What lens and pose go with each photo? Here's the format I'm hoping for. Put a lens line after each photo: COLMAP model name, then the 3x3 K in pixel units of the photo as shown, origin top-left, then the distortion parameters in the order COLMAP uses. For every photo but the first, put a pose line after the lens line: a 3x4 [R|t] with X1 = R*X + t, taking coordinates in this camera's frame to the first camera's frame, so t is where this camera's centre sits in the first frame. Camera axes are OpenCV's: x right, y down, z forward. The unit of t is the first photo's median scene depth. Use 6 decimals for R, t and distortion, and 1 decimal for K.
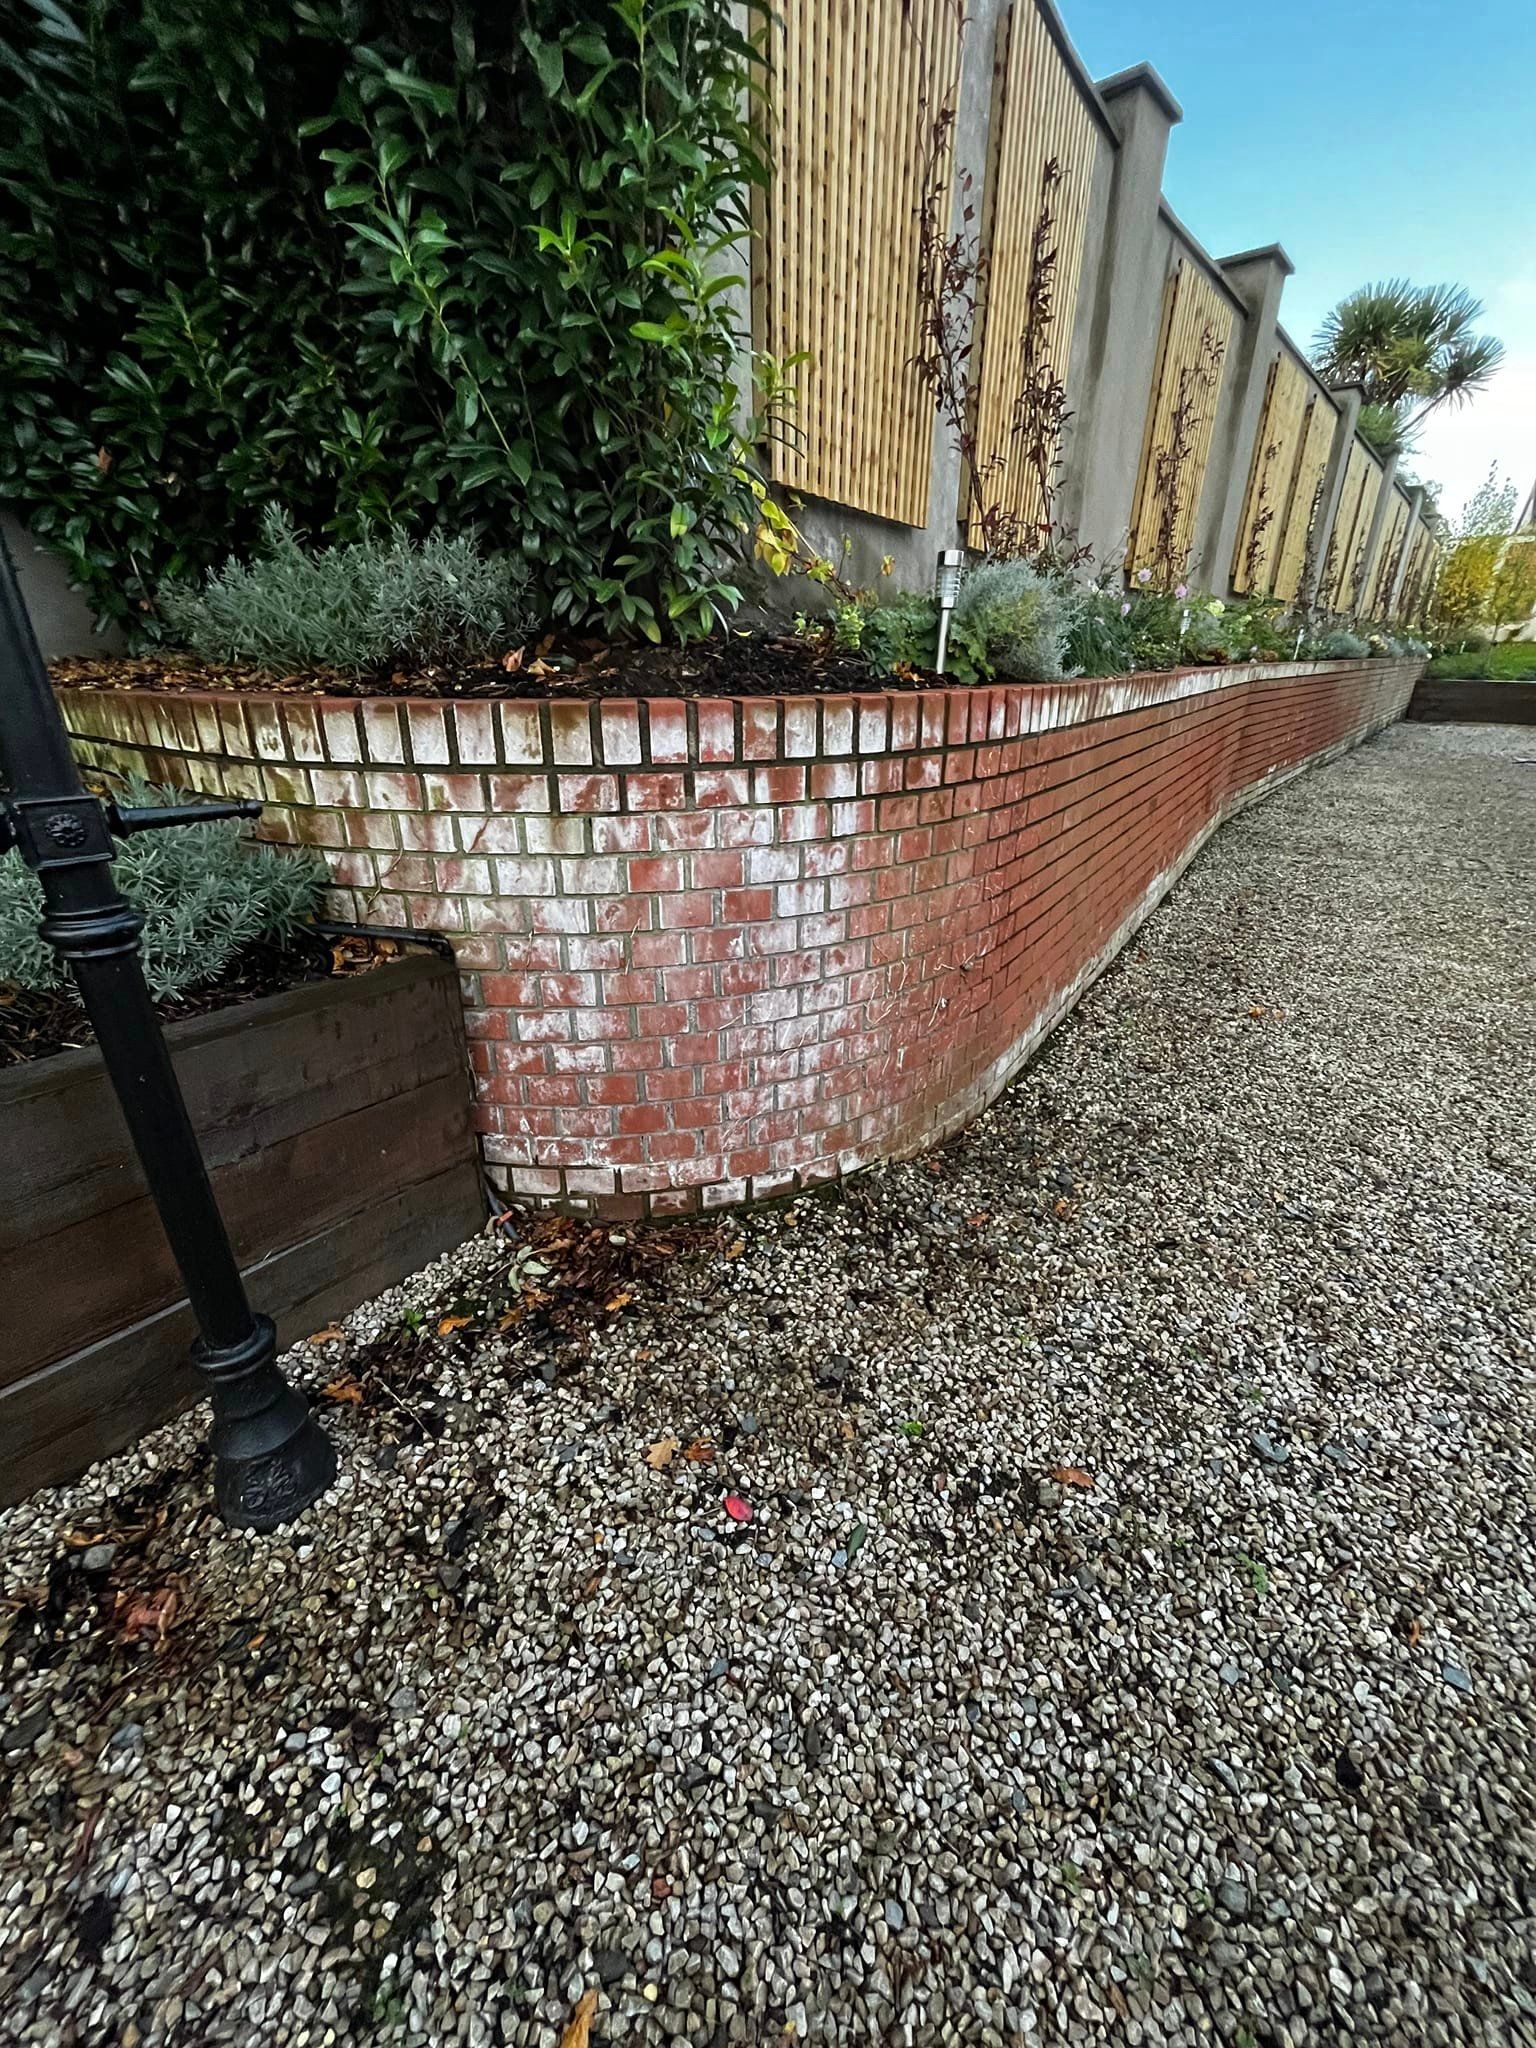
lens RADIAL K [[826.7, 0, 751.0], [0, 826.7, 1023.2], [0, 0, 1]] dist [0.001024, -0.000708]
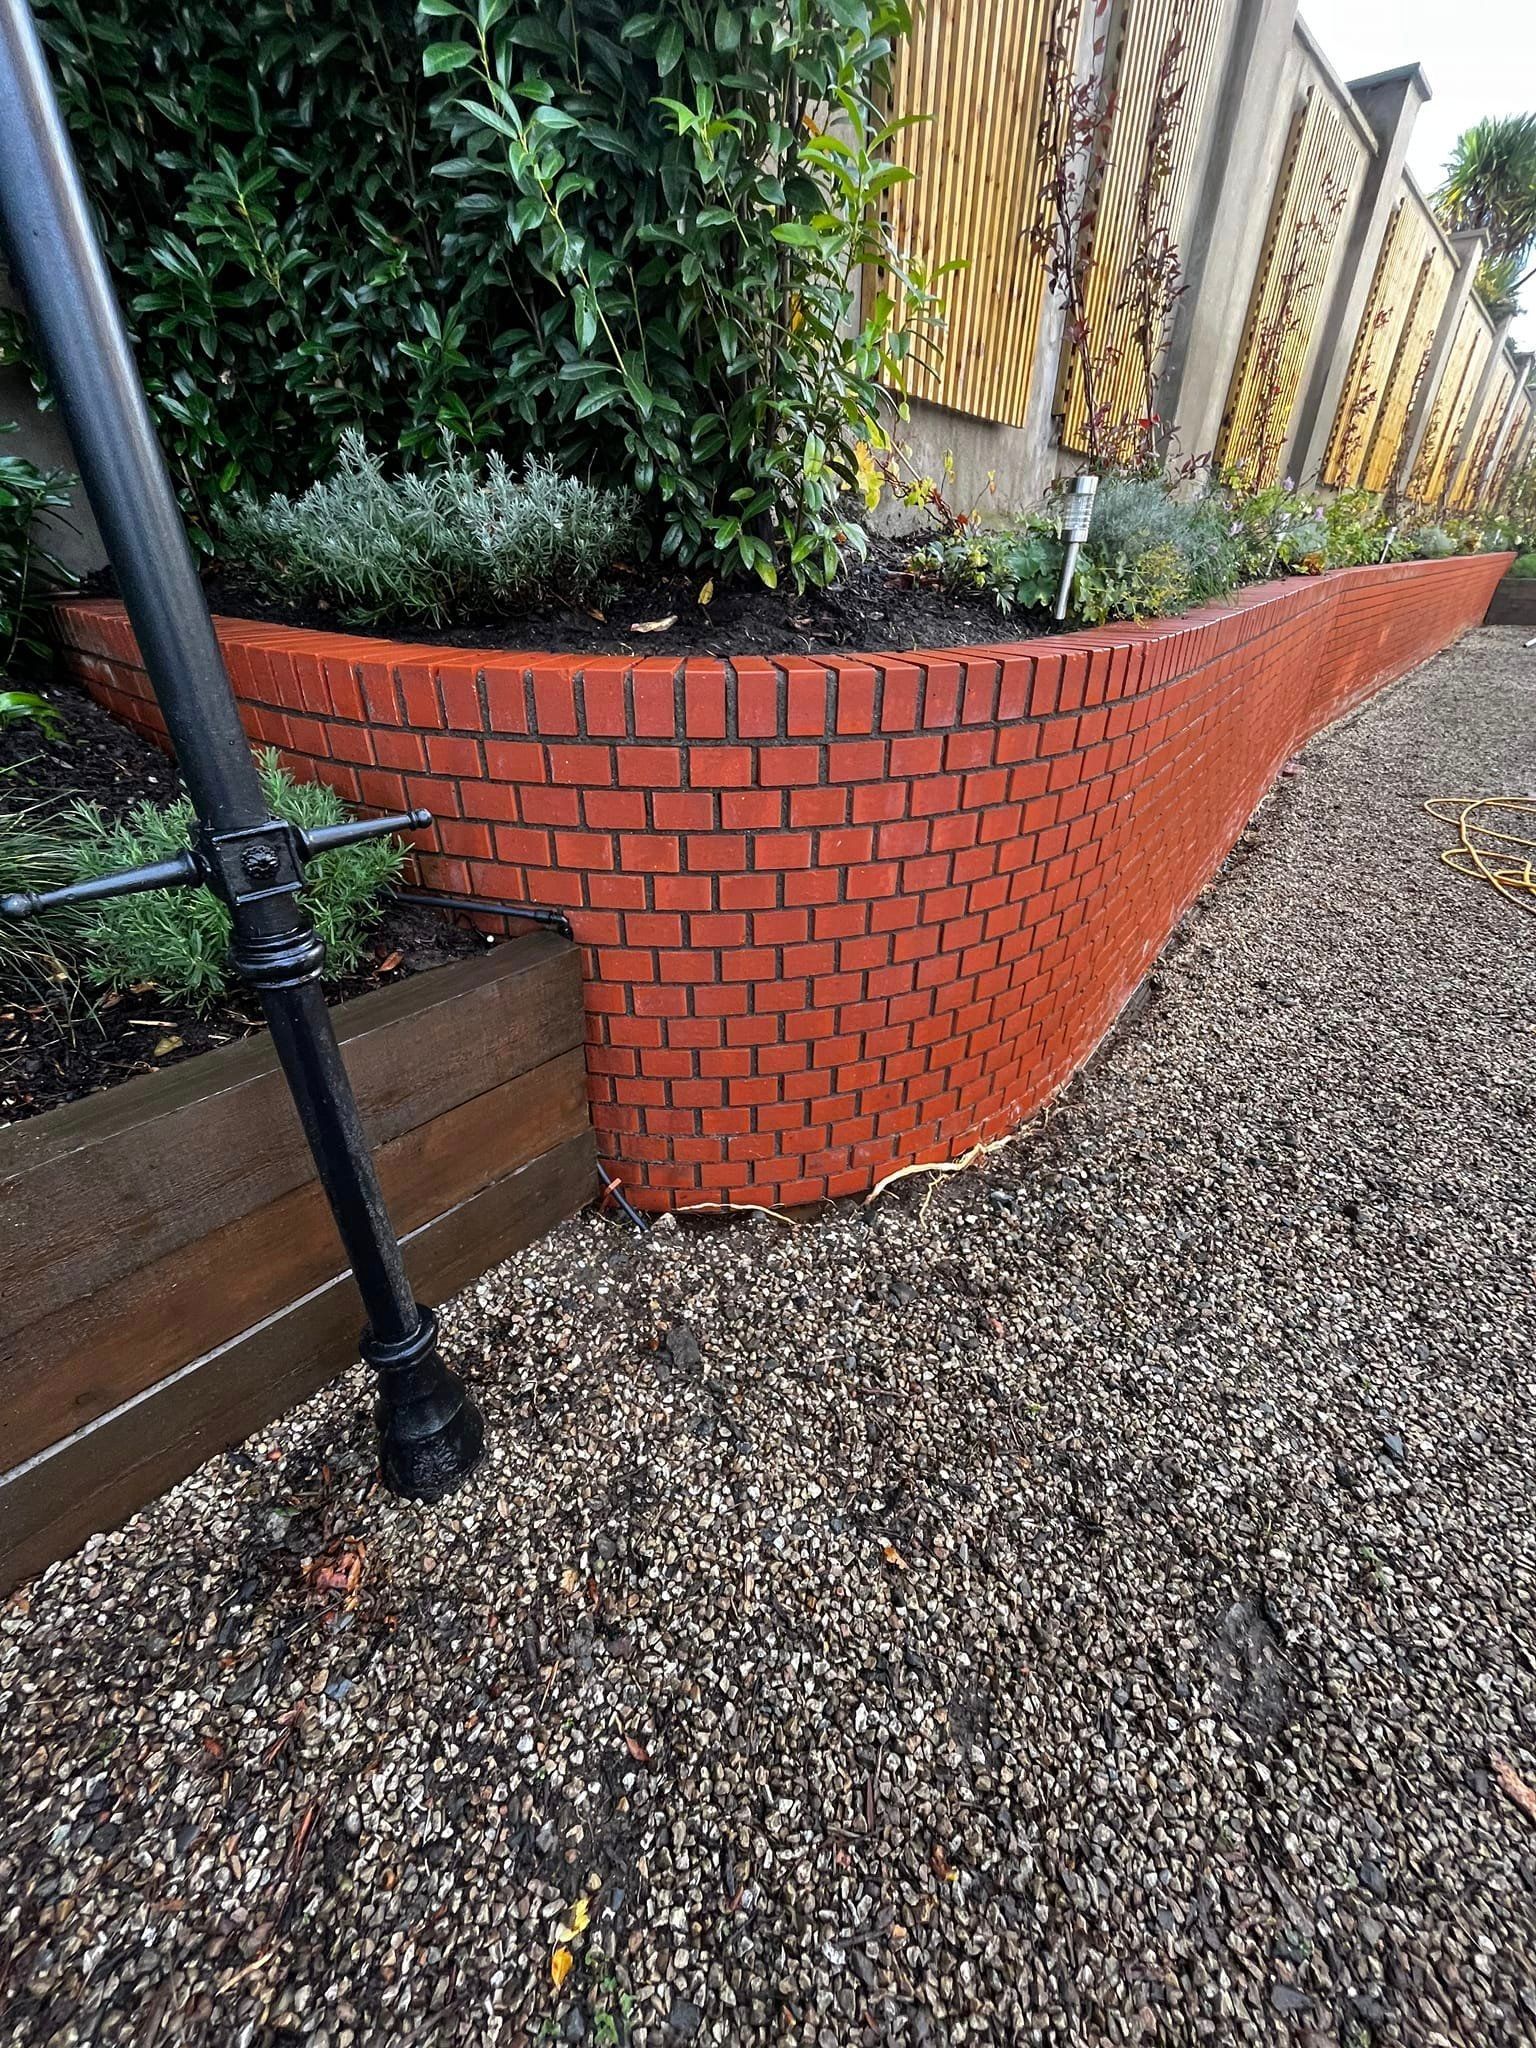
lens RADIAL K [[826.7, 0, 751.0], [0, 826.7, 1023.2], [0, 0, 1]] dist [0.001024, -0.000708]
pose [[0.999628, 0.019513, -0.019066, -0.094661], [-0.017252, 0.993526, 0.112285, -0.064670], [0.021133, -0.111914, 0.993493, 0.015721]]
